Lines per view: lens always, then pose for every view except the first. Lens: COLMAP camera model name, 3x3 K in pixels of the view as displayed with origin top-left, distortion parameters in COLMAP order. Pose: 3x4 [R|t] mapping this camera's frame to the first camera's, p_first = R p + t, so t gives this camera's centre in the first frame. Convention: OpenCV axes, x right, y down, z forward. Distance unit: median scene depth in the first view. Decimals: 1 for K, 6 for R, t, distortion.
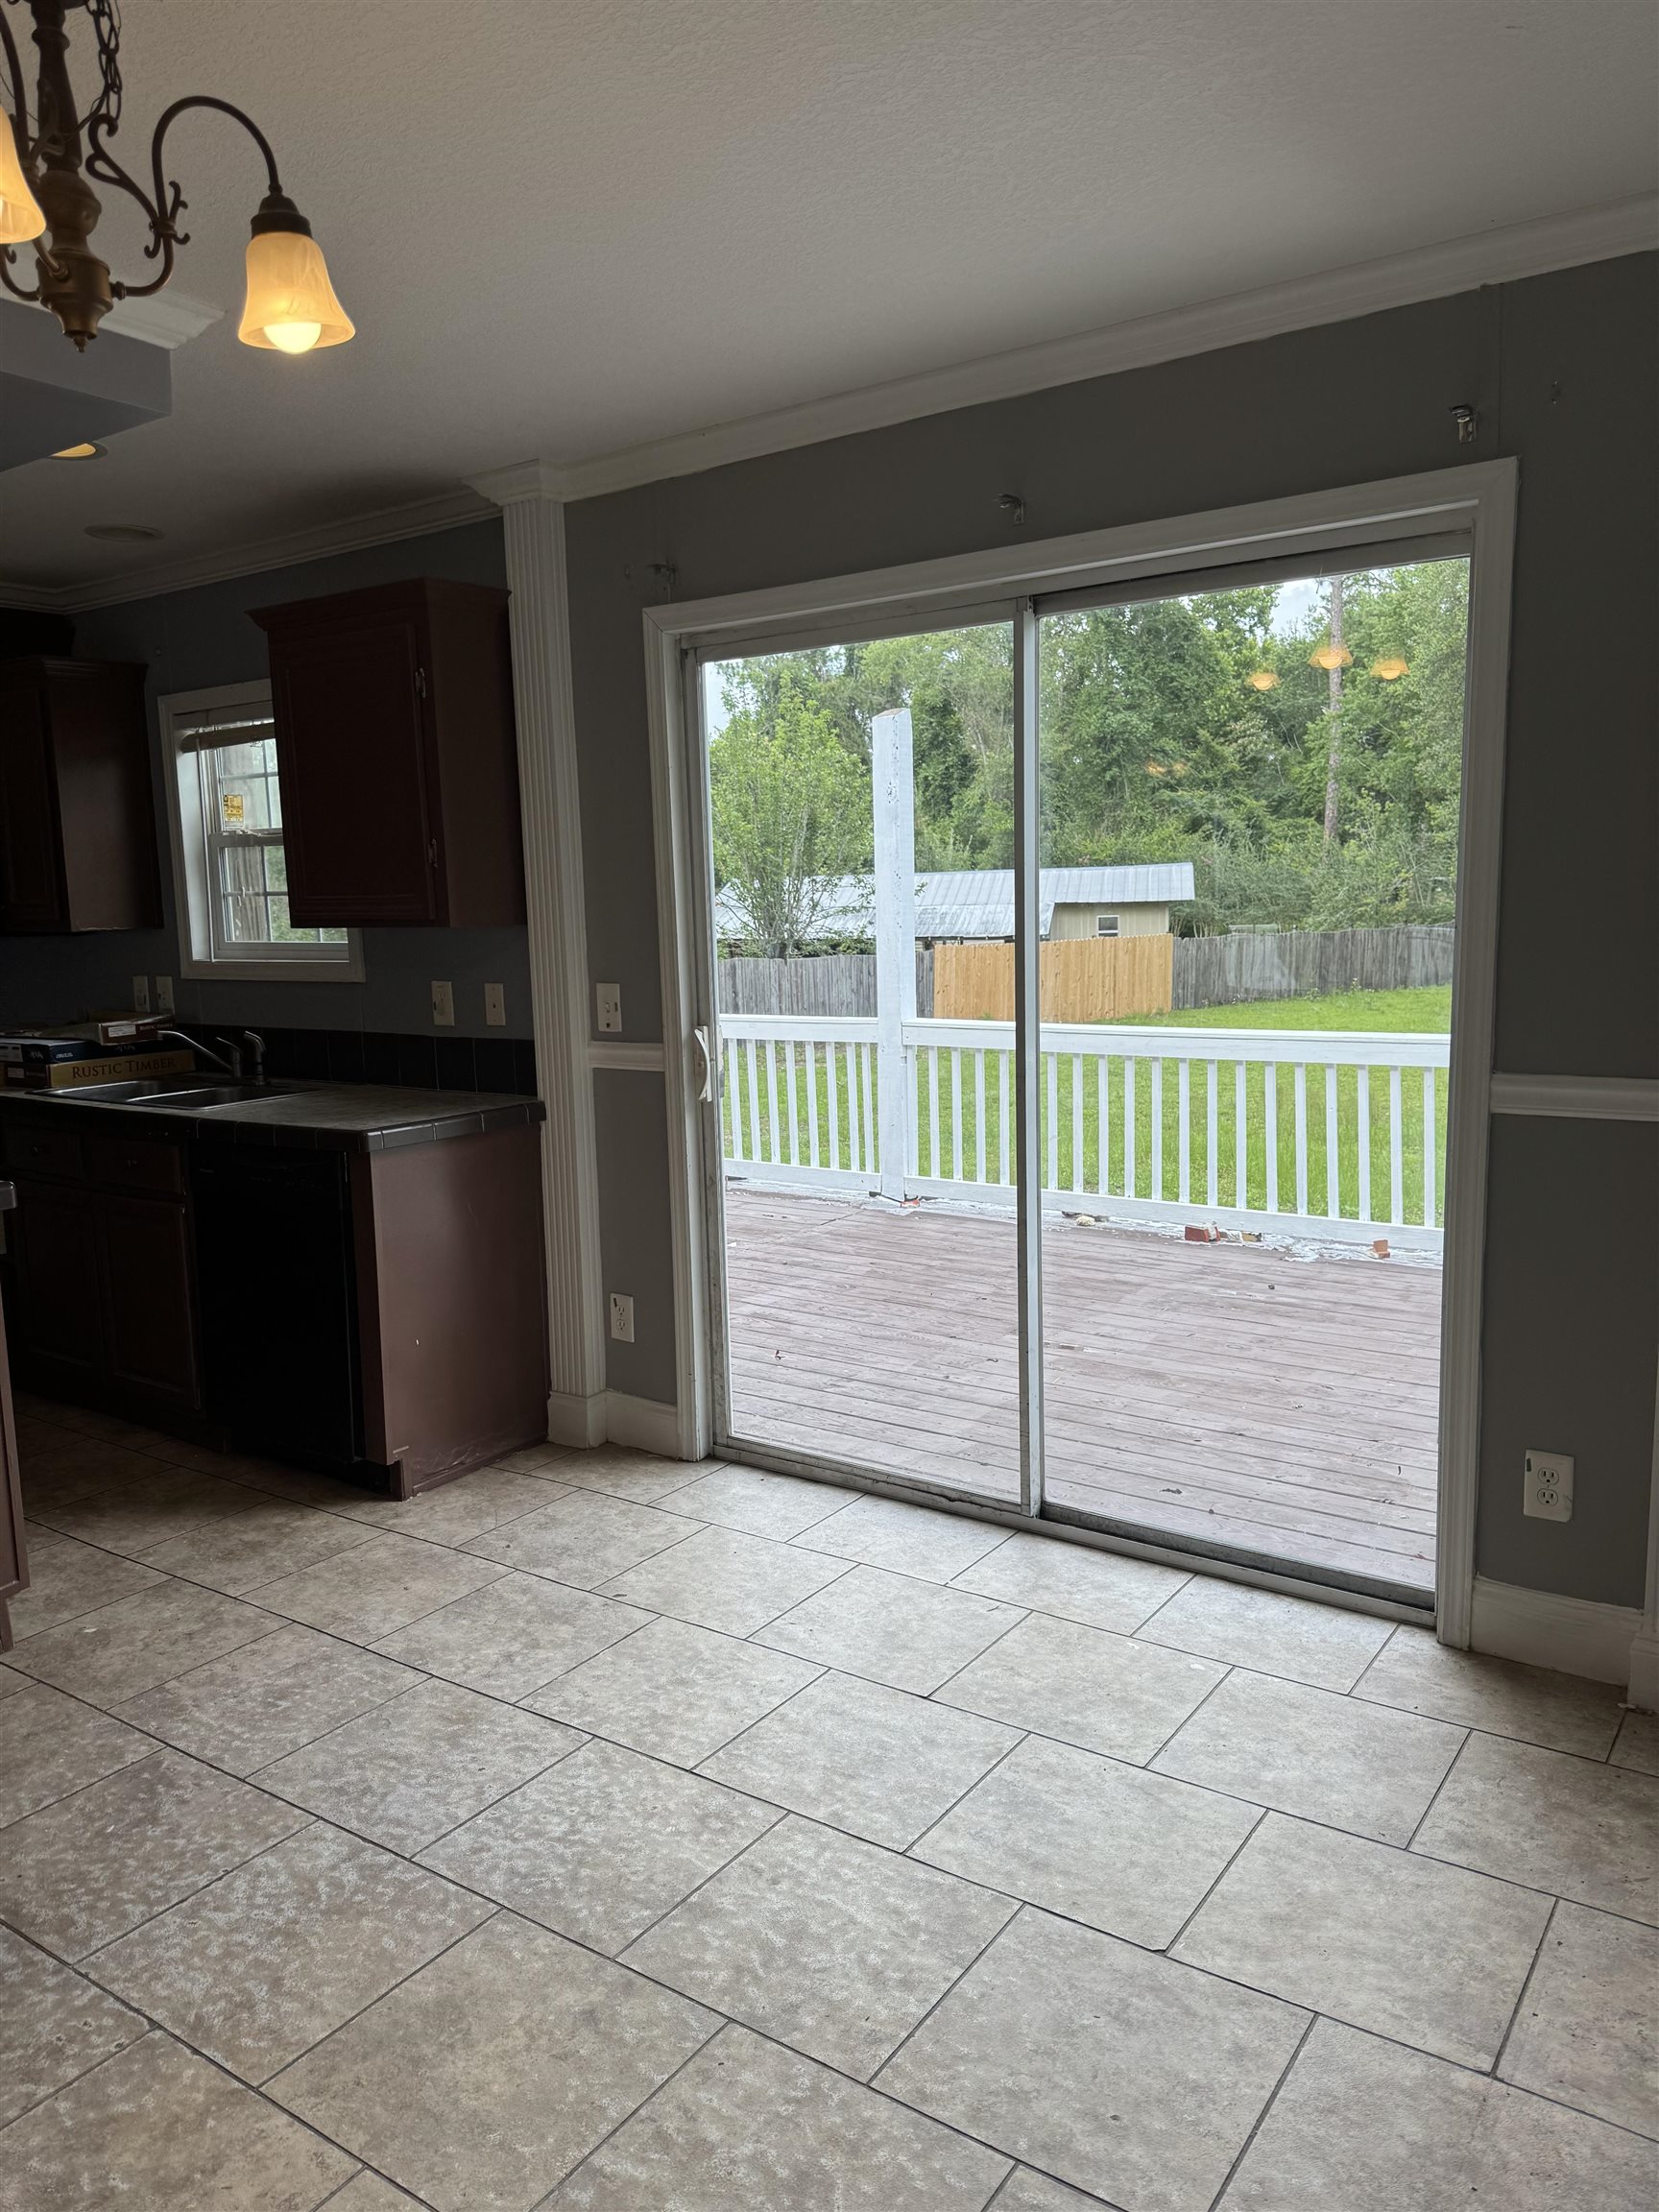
lens RADIAL K [[1577.8, 0, 839.2], [0, 1577.8, 1116.5], [0, 0, 1]] dist [0.015717, -0.009640]
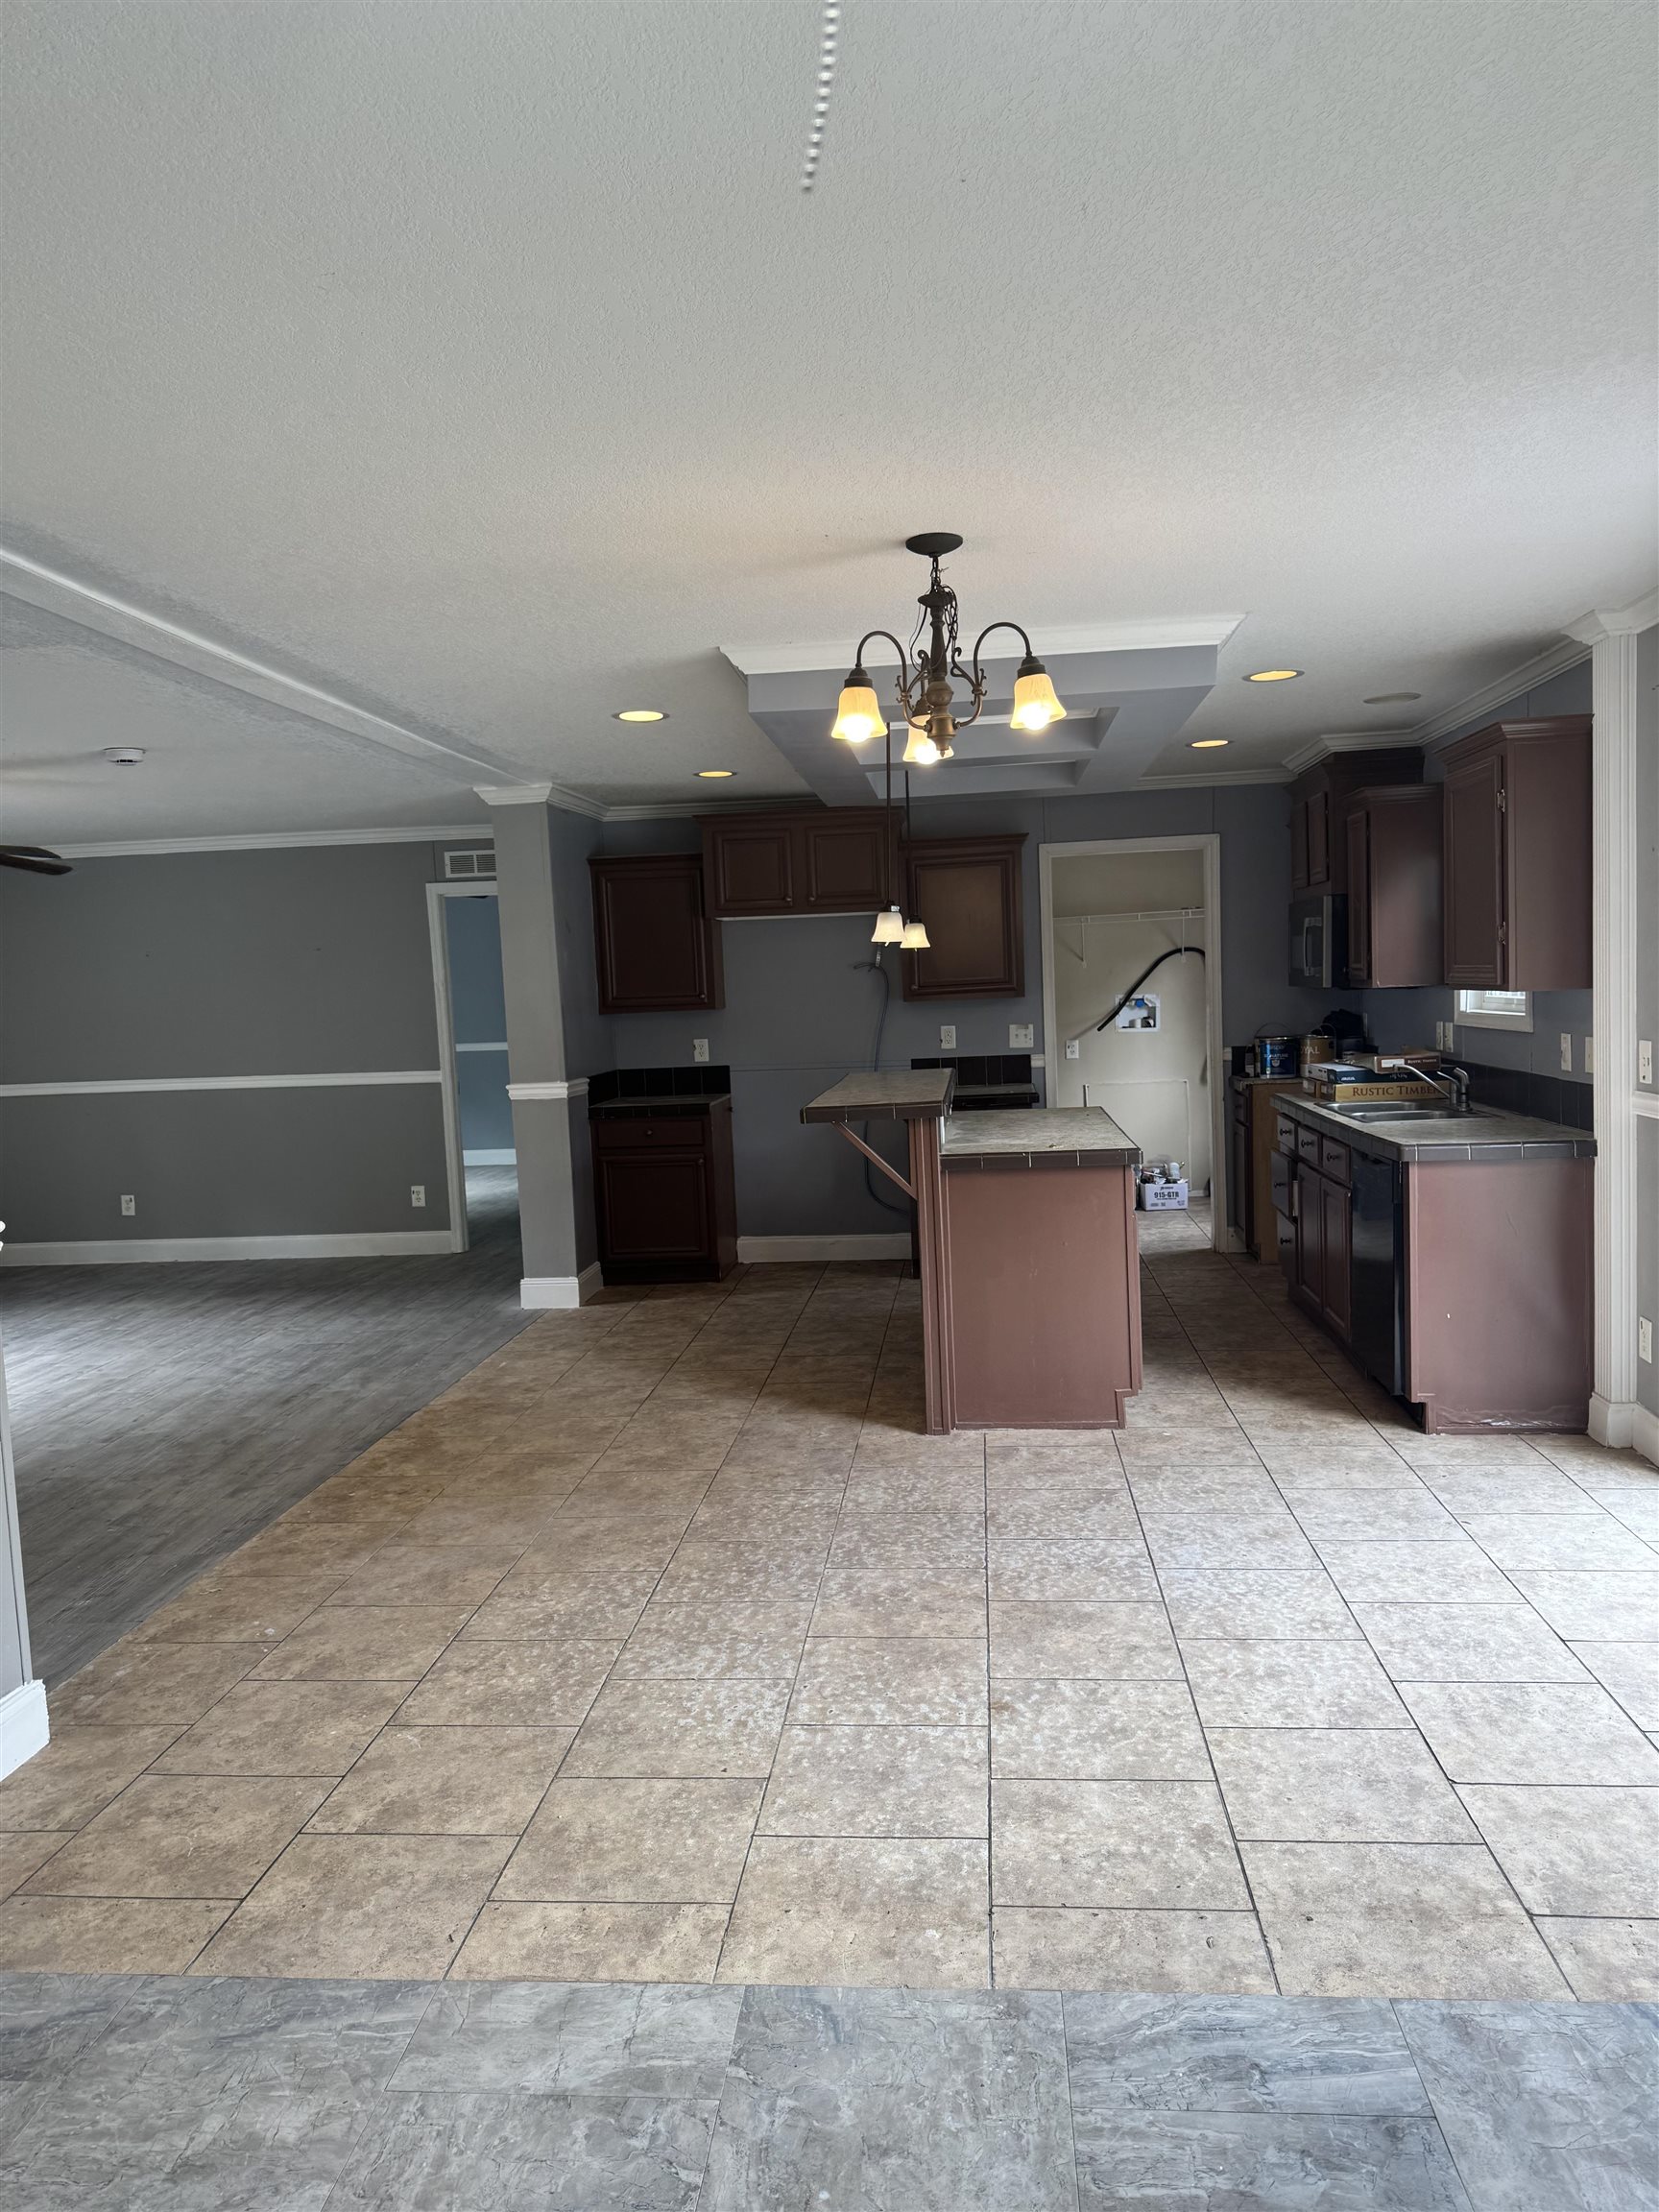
lens RADIAL K [[1580.7, 0, 829.5], [0, 1580.7, 1106.0], [0, 0, 1]] dist [0.075173, 0.000040]
pose [[0.493454, 0.075897, -0.866454, 0.759187], [-0.097971, 0.994696, 0.031334, -0.022041], [0.864237, 0.069426, 0.498272, -0.119802]]
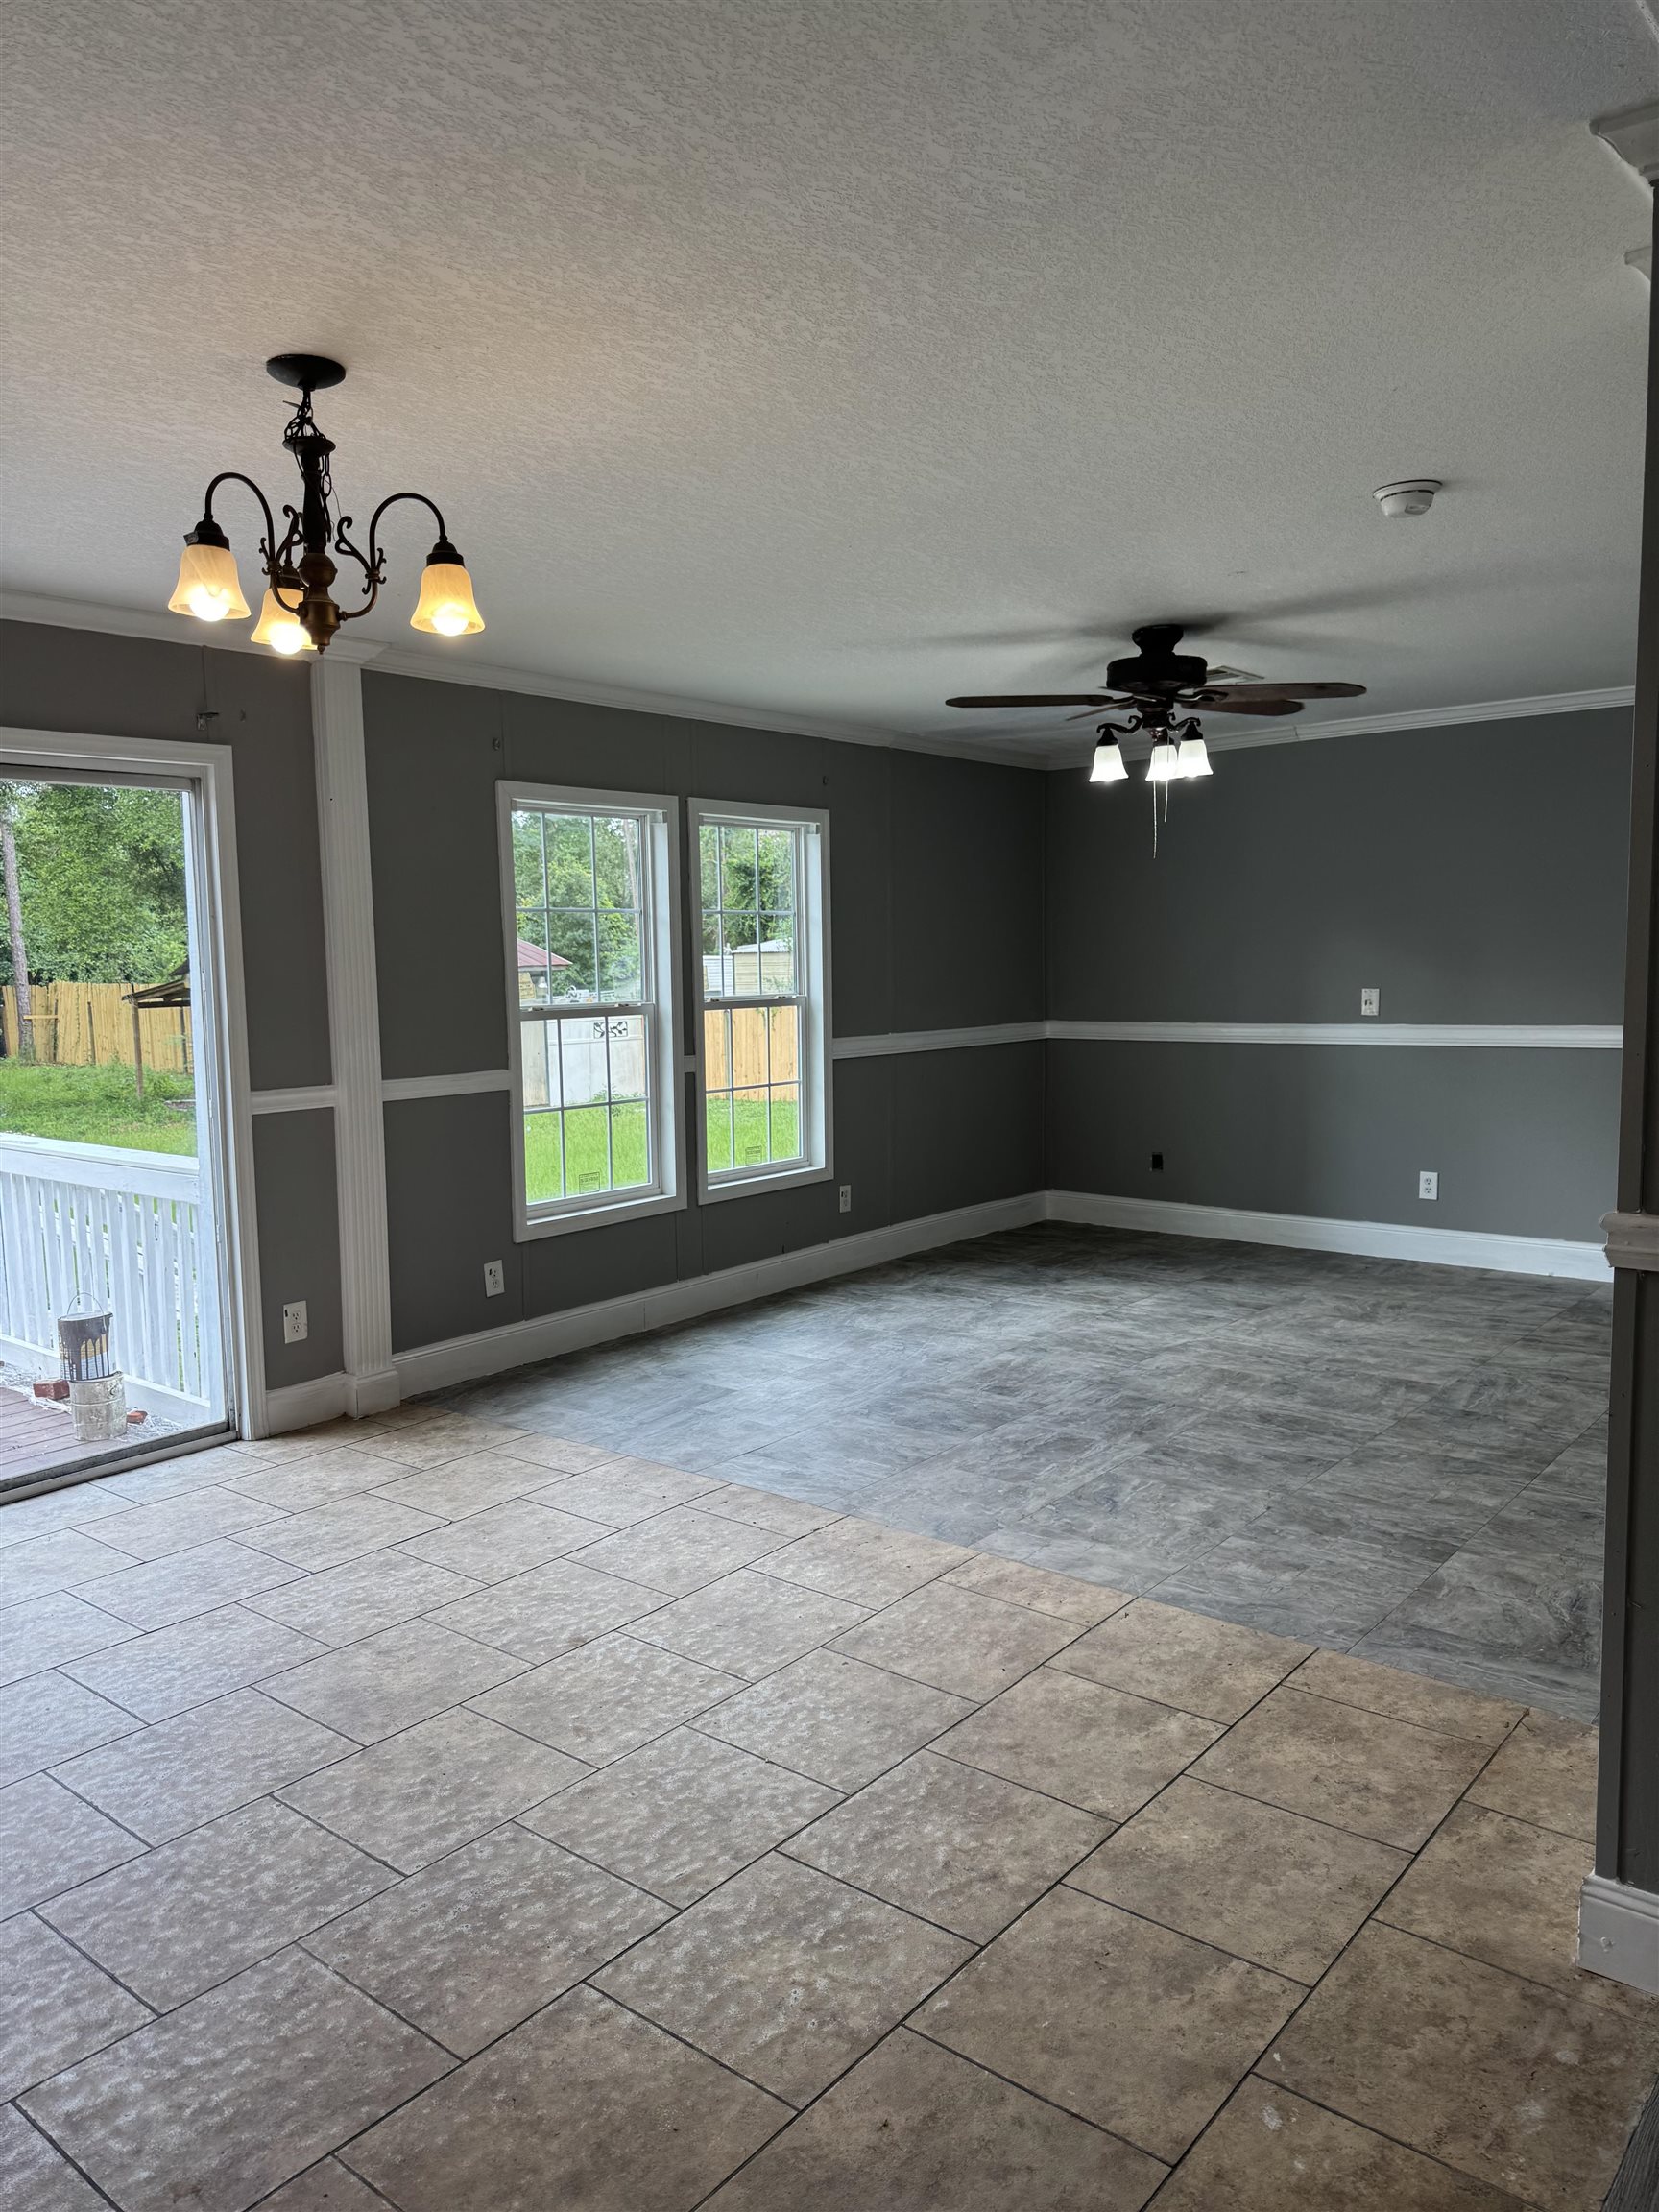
lens RADIAL K [[1569.2, 0, 753.8], [0, 1569.2, 1198.2], [0, 0, 1]] dist [0.162407, -0.161155]
pose [[0.120450, -0.131625, 0.983955, -1.144291], [0.166482, 0.979812, 0.110691, -0.012988], [-0.978660, 0.150478, 0.139931, 0.212511]]
